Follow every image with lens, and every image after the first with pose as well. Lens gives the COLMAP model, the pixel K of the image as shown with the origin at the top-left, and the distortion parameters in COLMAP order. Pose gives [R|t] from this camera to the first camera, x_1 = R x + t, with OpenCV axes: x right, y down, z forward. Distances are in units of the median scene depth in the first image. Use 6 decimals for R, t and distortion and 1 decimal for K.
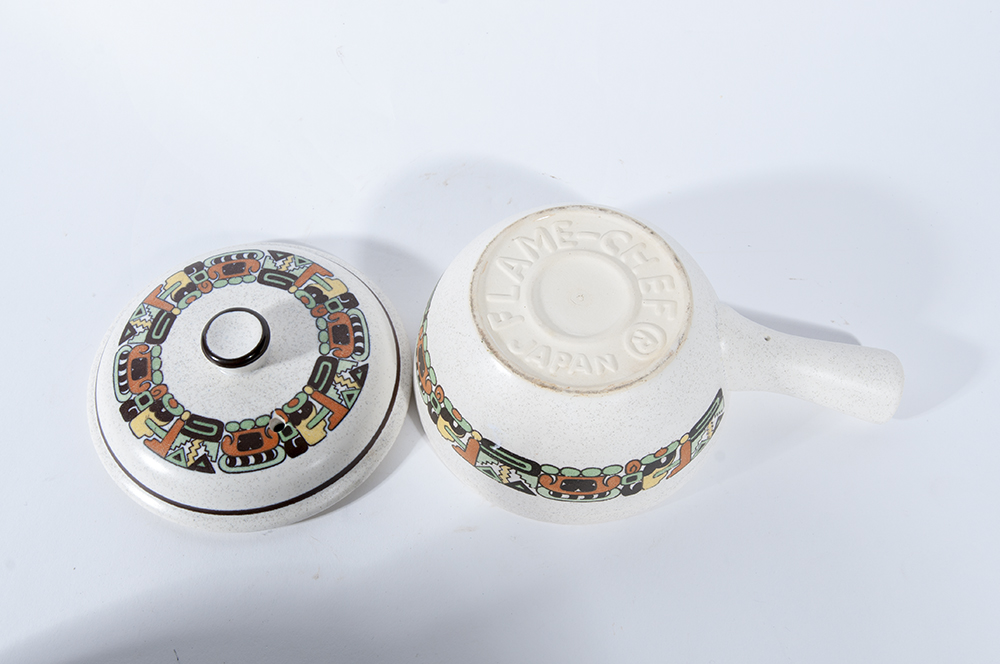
lens RADIAL K [[1017.1, 0, 500.0], [0, 1017.1, 332.0], [0, 0, 1]] dist [-0.011482, 0.000426]
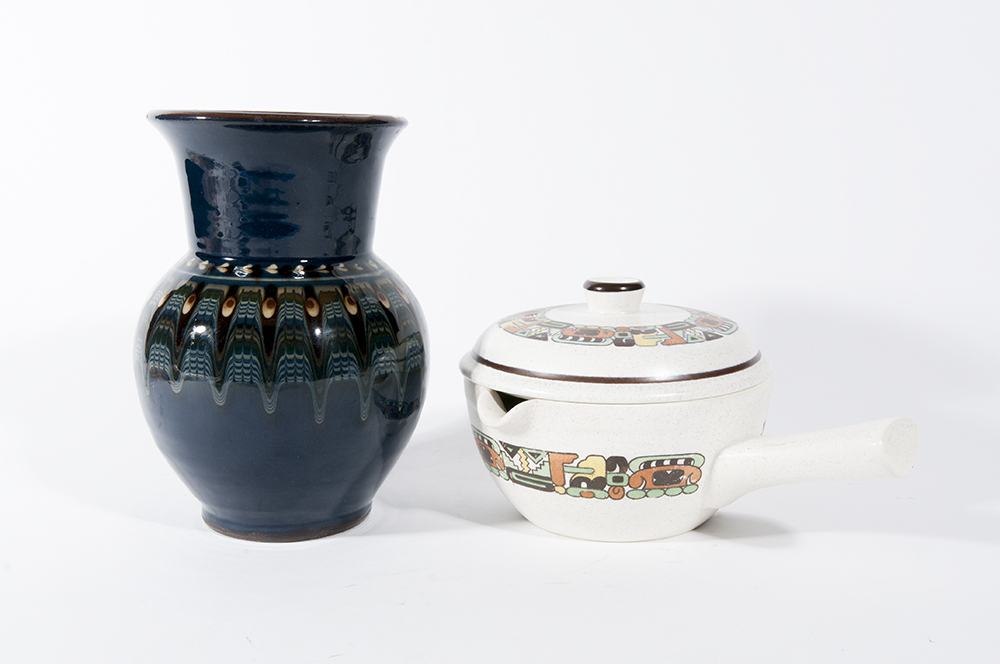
lens RADIAL K [[1179.8, 0, 500.0], [0, 1179.8, 332.0], [0, 0, 1]] dist [0.026680, 0.016669]
pose [[-0.557746, 0.146429, -0.816993, 0.833231], [-0.714725, 0.415728, 0.562440, -0.584724], [0.422004, 0.897624, -0.127214, 1.107808]]
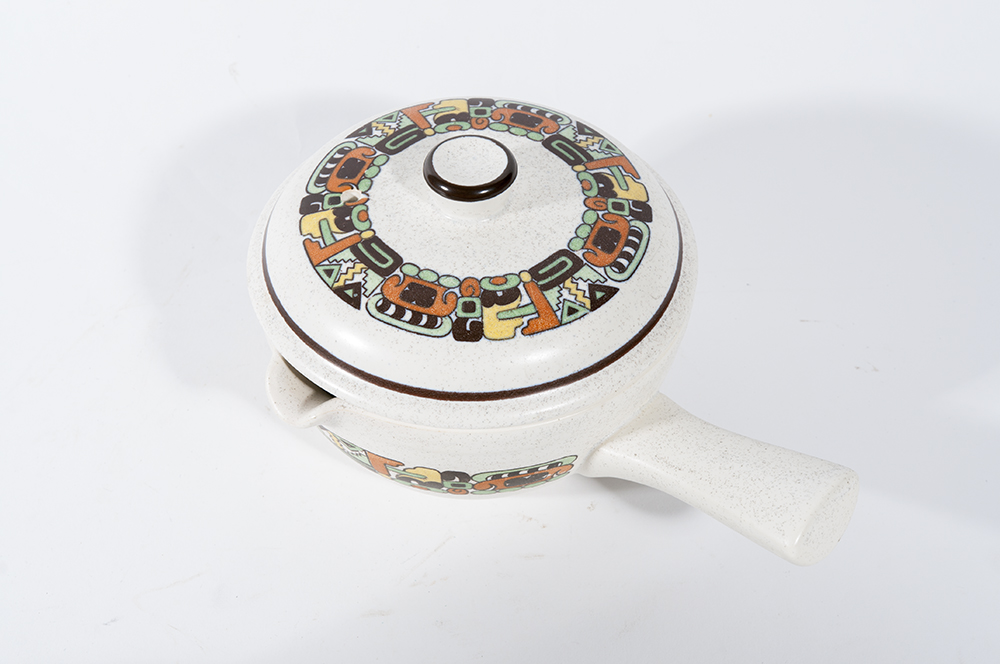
lens RADIAL K [[1479.0, 0, 500.0], [0, 1479.0, 332.0], [0, 0, 1]] dist [0.070053, 0.147849]
pose [[-0.553989, 0.613430, -0.562850, 0.384896], [-0.722181, -0.017742, 0.691476, -0.719849], [0.414186, 0.789550, 0.452836, 0.592407]]
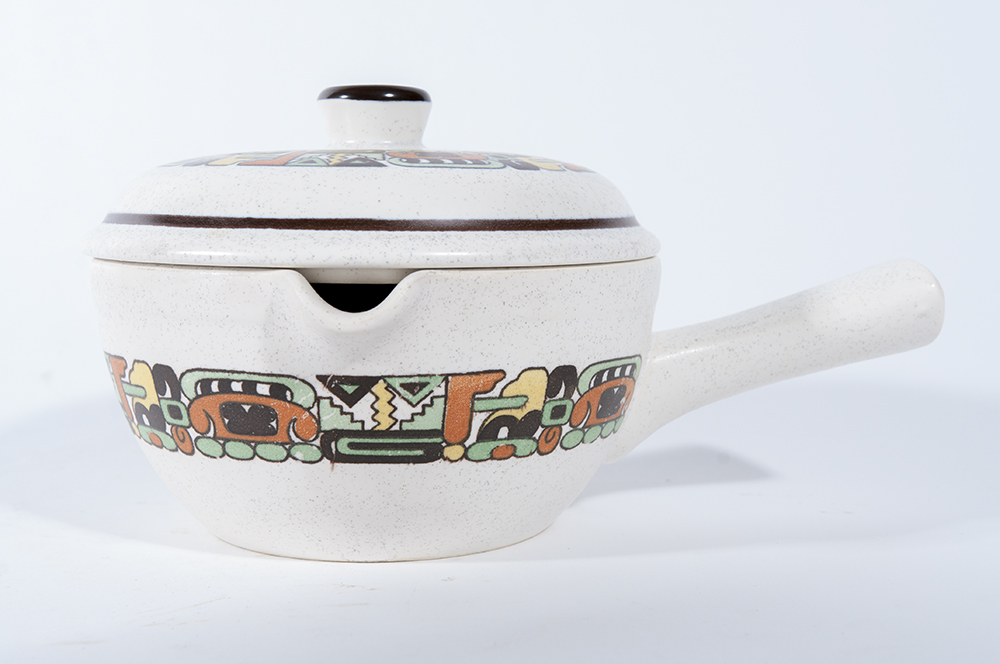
lens RADIAL K [[1479.0, 0, 500.0], [0, 1479.0, 332.0], [0, 0, 1]] dist [0.070053, 0.147849]
pose [[0.207923, 0.091188, -0.973885, 0.600352], [-0.846325, 0.515955, -0.132379, 0.124037], [0.490410, 0.851748, 0.184454, 0.950645]]
